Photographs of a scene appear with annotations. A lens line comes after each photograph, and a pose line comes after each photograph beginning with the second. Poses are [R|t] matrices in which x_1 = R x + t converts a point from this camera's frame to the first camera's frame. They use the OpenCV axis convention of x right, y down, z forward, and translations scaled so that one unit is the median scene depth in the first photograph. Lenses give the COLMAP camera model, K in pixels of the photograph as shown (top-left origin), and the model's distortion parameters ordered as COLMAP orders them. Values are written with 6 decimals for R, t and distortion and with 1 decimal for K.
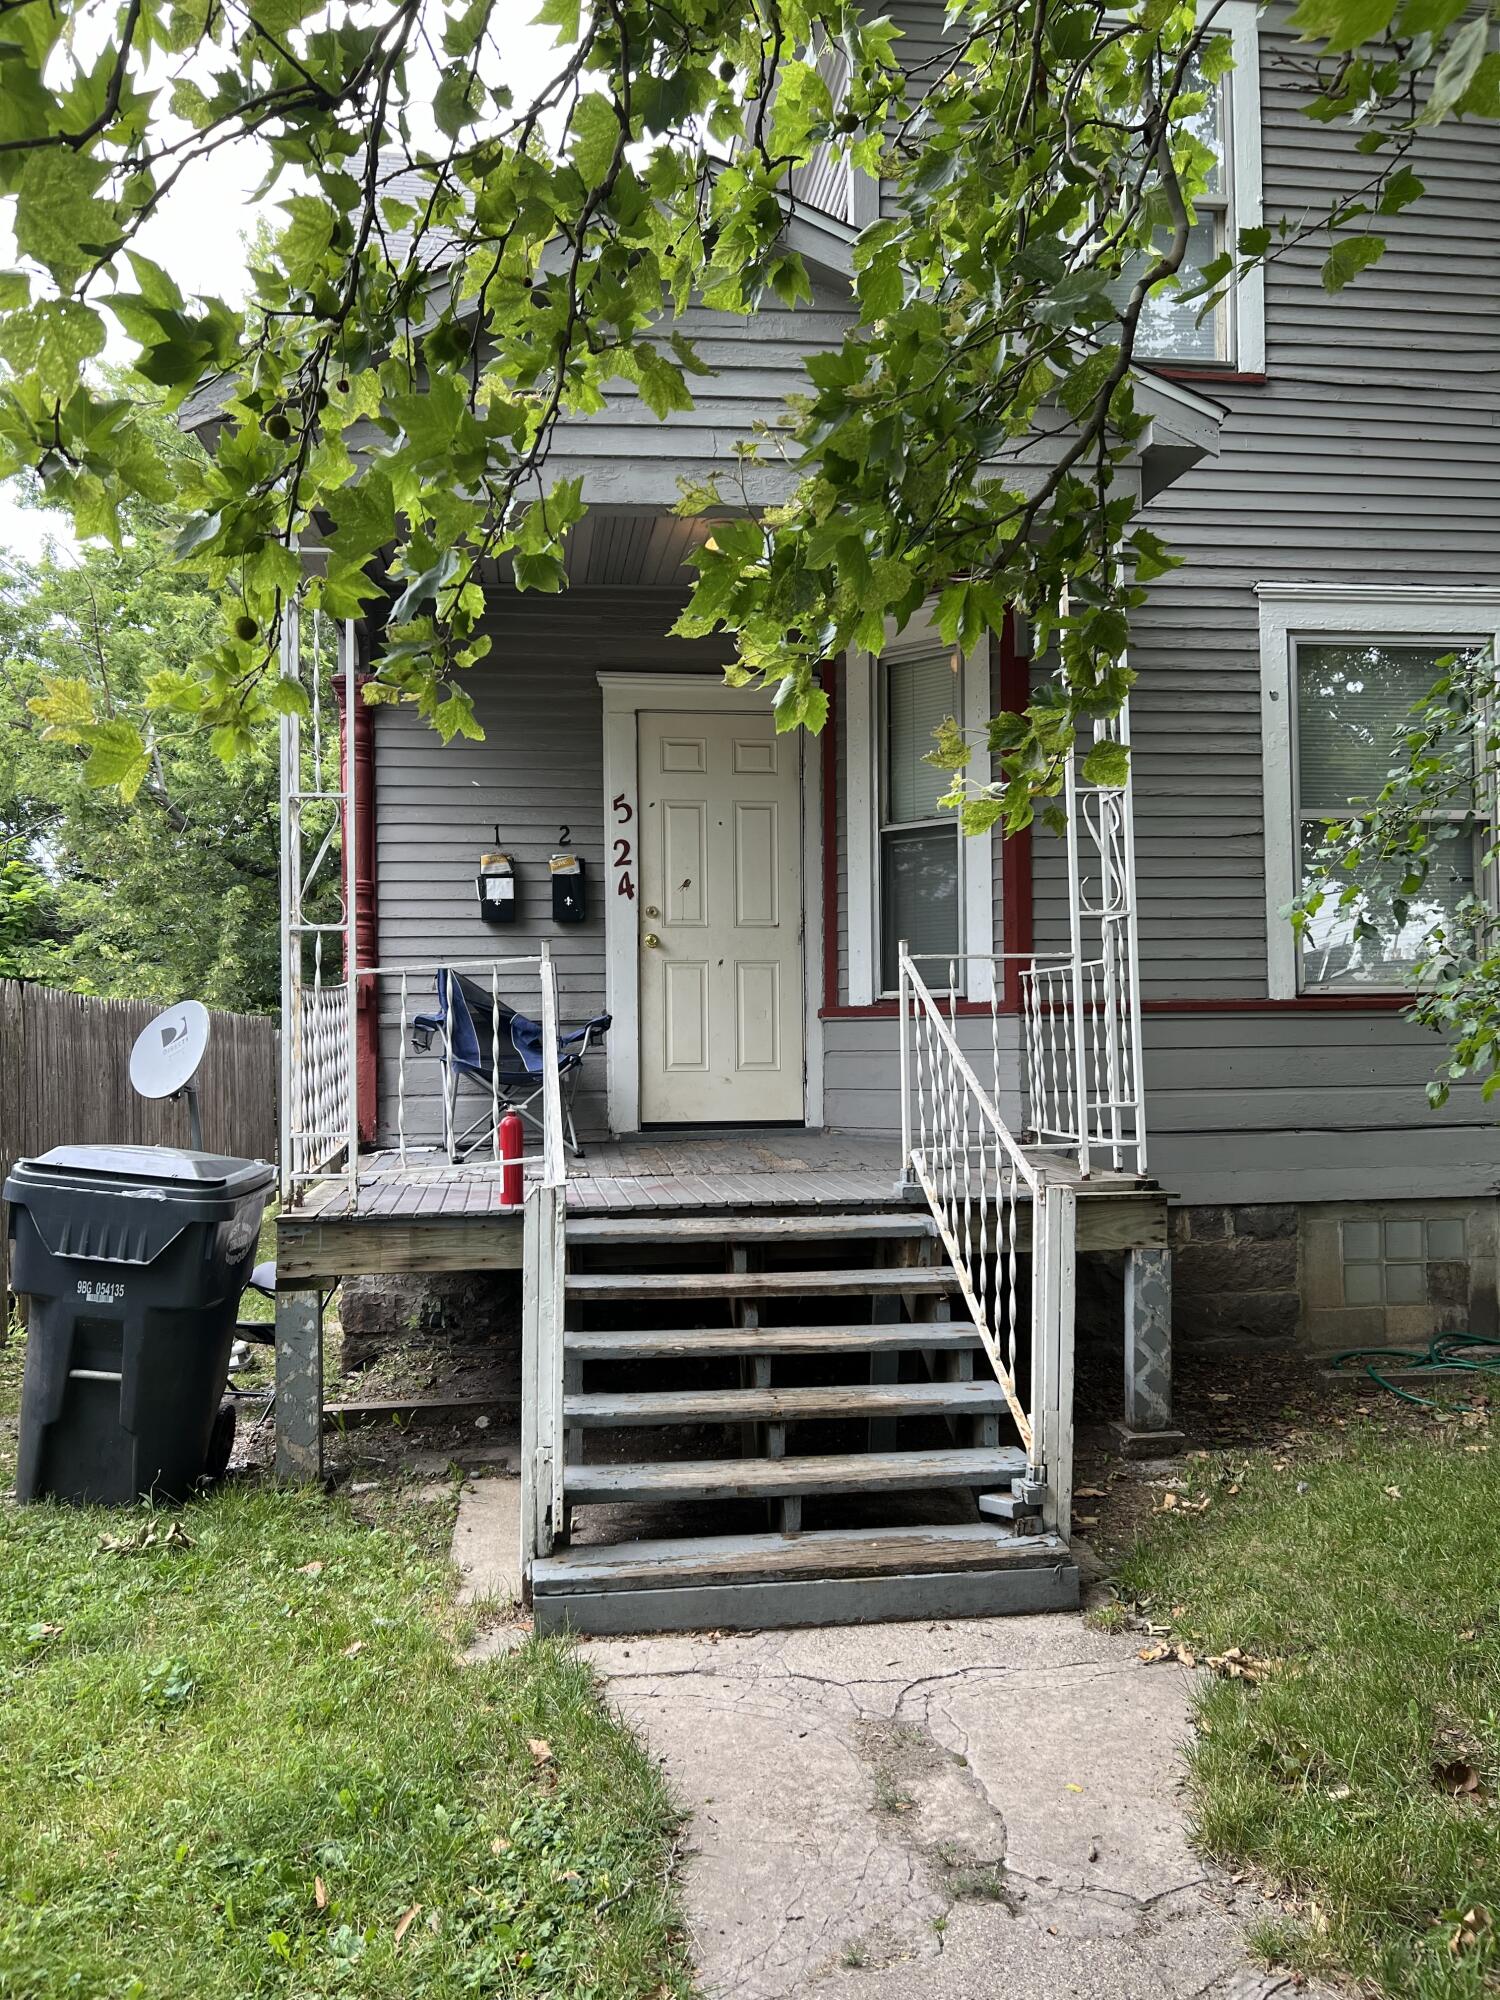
lens RADIAL K [[1485.8, 0, 750.0], [0, 1485.8, 1000.0], [0, 0, 1]] dist [0.029910, -0.008512]
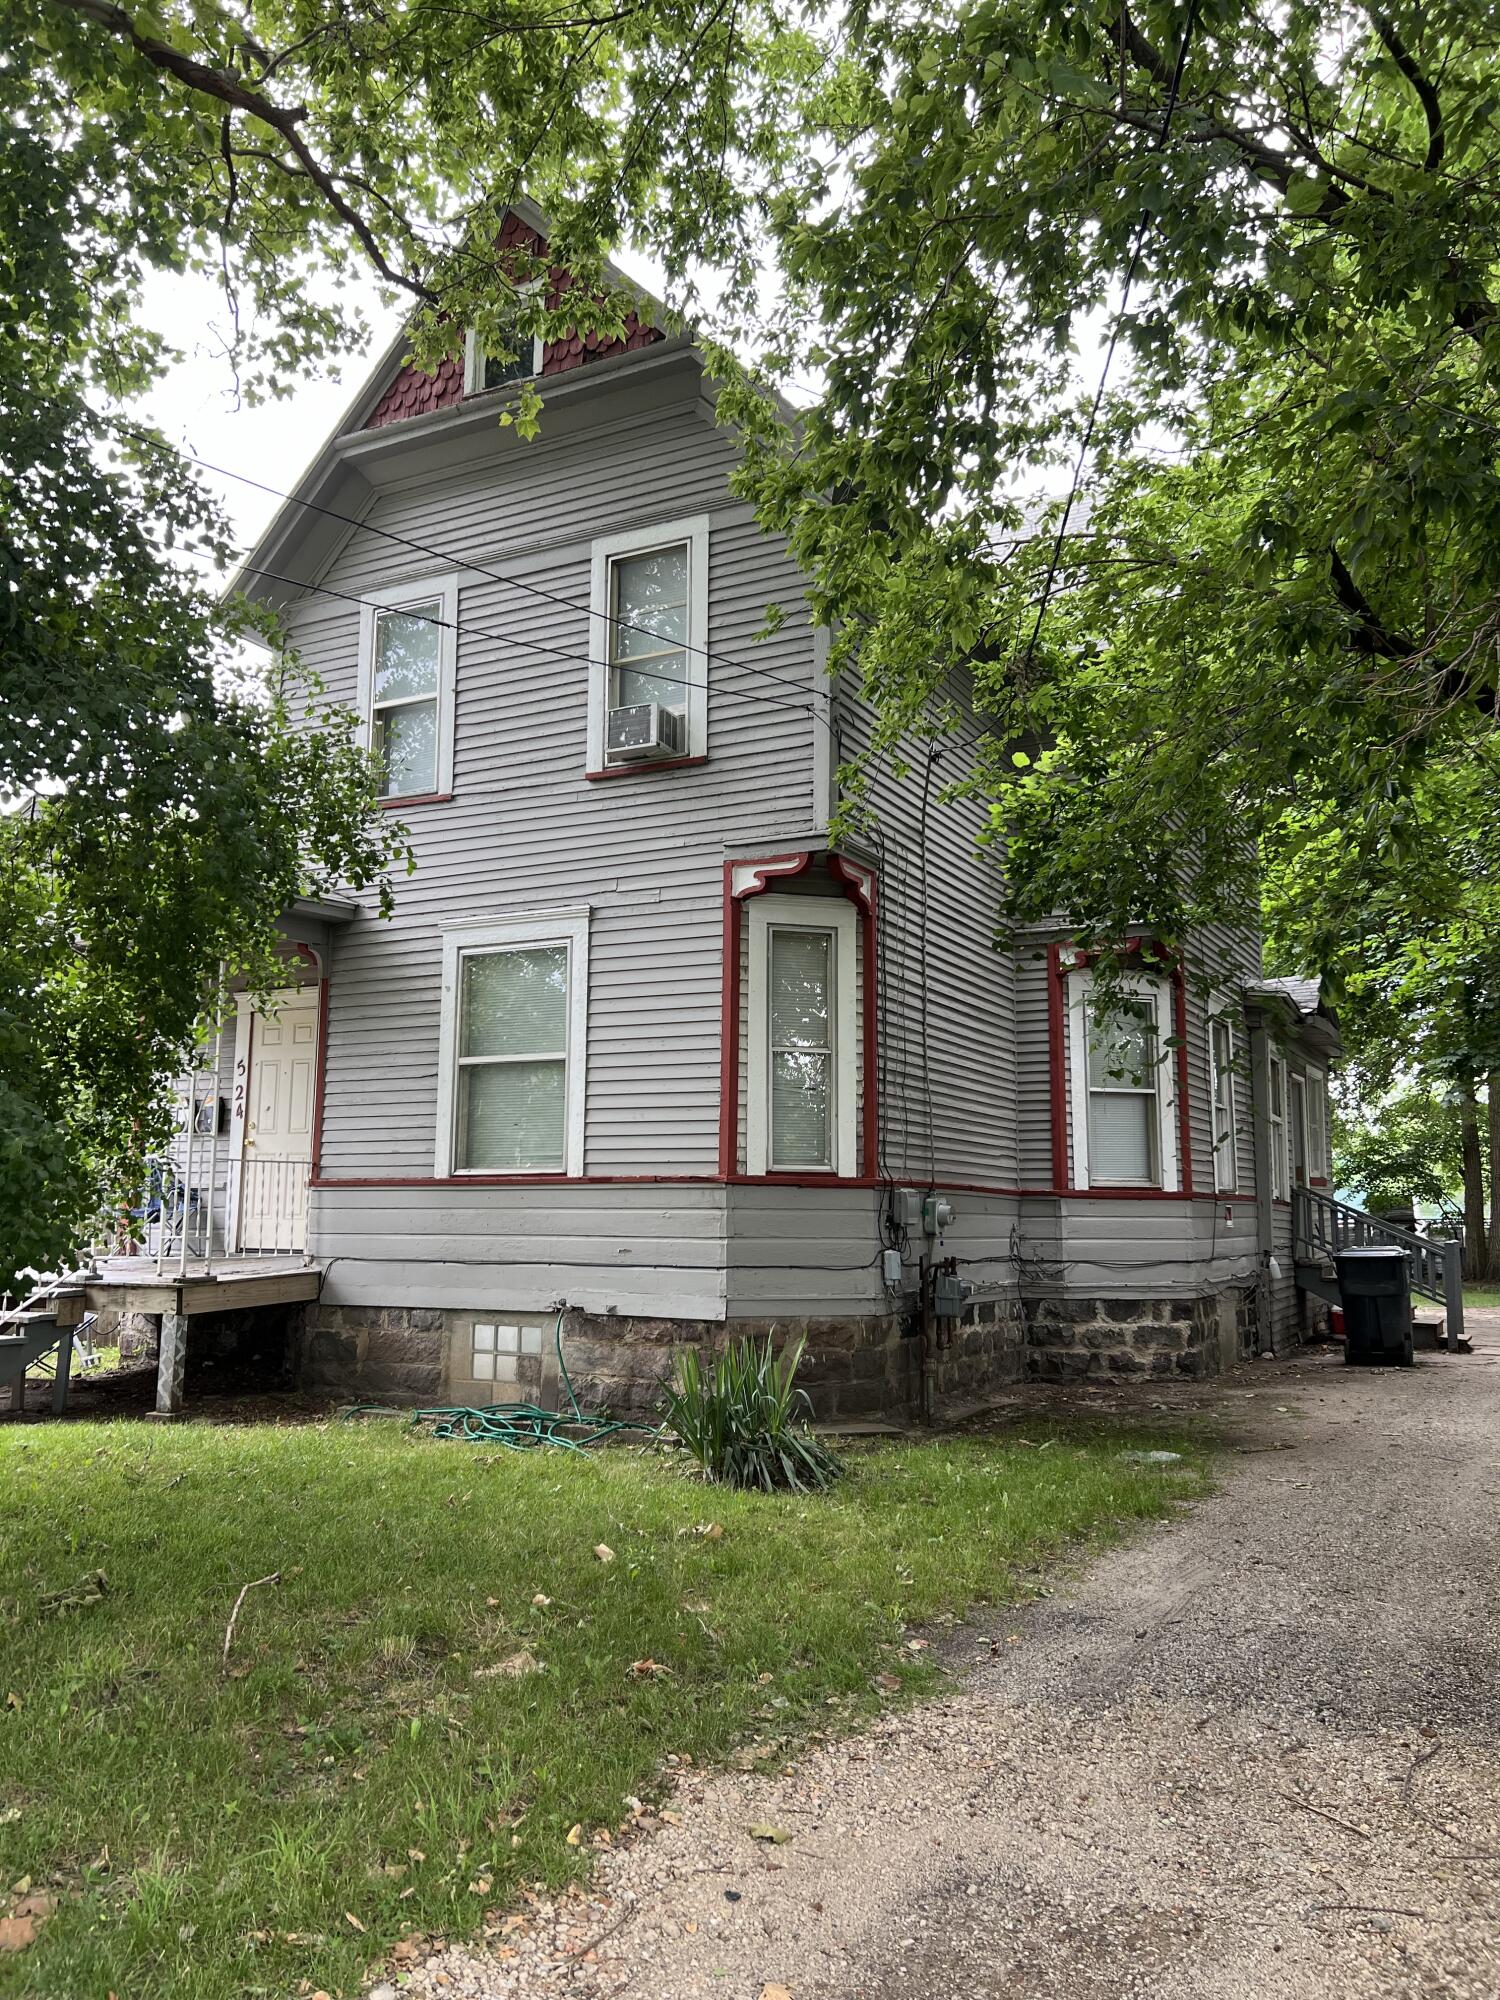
lens RADIAL K [[1485.8, 0, 750.0], [0, 1485.8, 1000.0], [0, 0, 1]] dist [0.029910, -0.008512]
pose [[0.821944, -0.061178, -0.566274, 1.515282], [-0.000241, 0.994177, -0.107756, -0.018461], [0.569569, 0.088706, 0.817143, -0.123907]]
